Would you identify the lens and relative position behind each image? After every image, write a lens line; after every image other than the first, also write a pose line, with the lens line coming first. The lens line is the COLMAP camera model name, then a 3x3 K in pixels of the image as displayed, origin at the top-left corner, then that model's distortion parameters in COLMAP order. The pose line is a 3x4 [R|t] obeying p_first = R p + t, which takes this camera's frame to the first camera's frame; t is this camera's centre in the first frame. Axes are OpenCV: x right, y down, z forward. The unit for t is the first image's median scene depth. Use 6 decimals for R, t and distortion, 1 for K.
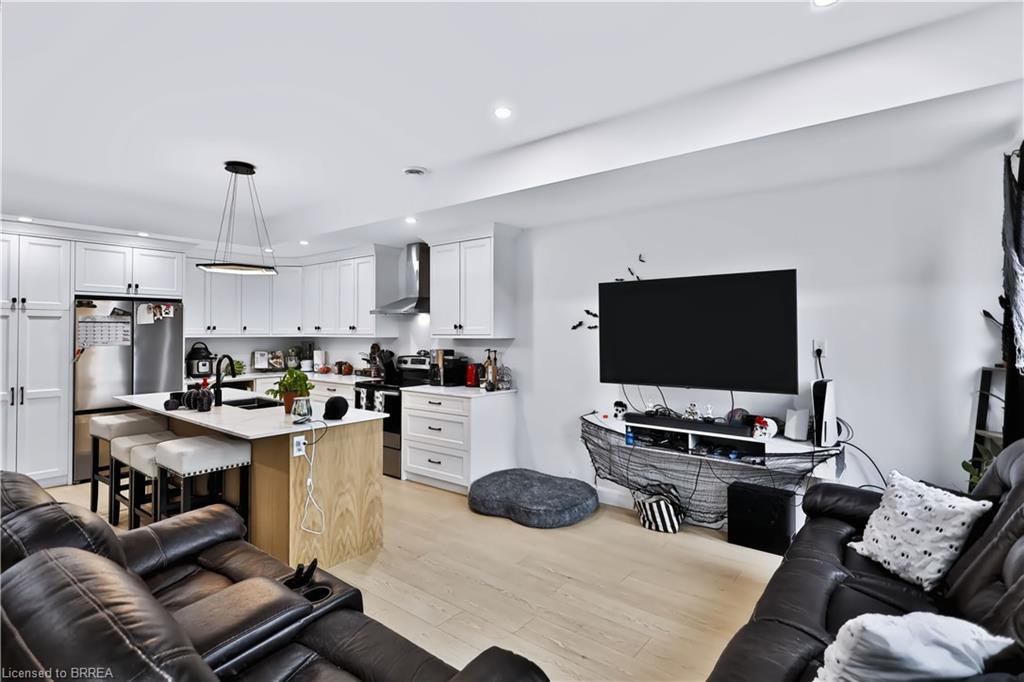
lens RADIAL K [[505.7, 0, 509.7], [0, 505.7, 327.4], [0, 0, 1]] dist [-0.001961, 0.000739]
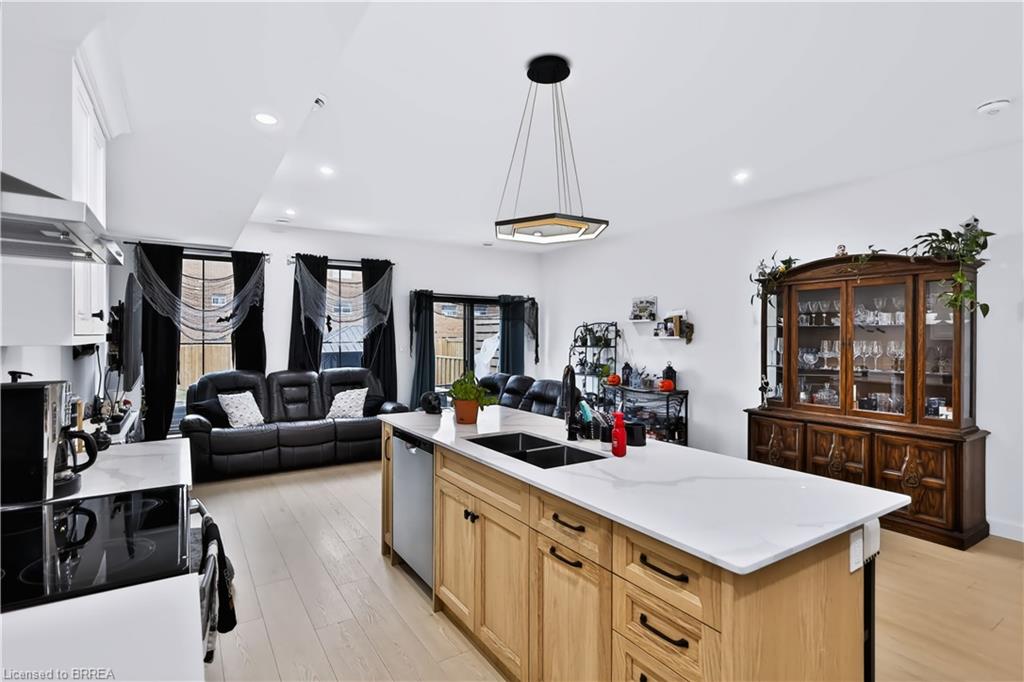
lens RADIAL K [[501.5, 0, 508.5], [0, 501.5, 335.2], [0, 0, 1]] dist [-0.000531, 0.001259]
pose [[-0.948778, 0.000715, 0.315942, -0.548652], [-0.002788, 0.999940, -0.010634, 0.018065], [-0.315931, -0.010971, -0.948719, 1.285904]]
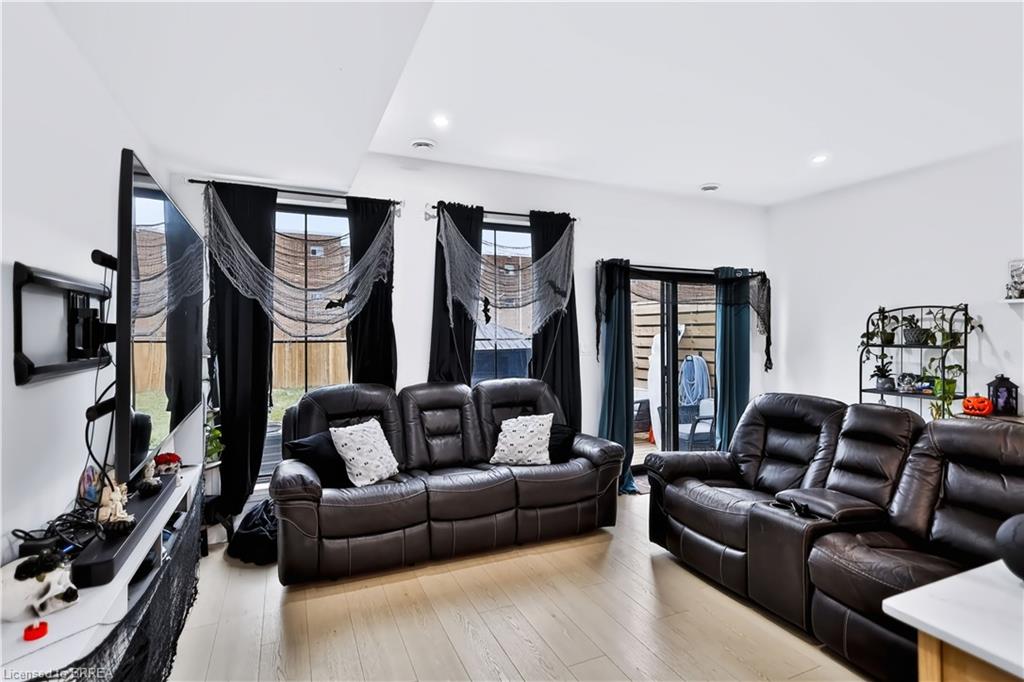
lens RADIAL K [[505.7, 0, 509.7], [0, 505.7, 327.4], [0, 0, 1]] dist [-0.001961, 0.000739]
pose [[-0.888423, 0.005974, 0.458988, -0.126005], [-0.001134, 0.999884, -0.015210, 0.016945], [-0.459025, -0.014033, -0.888312, 0.936907]]
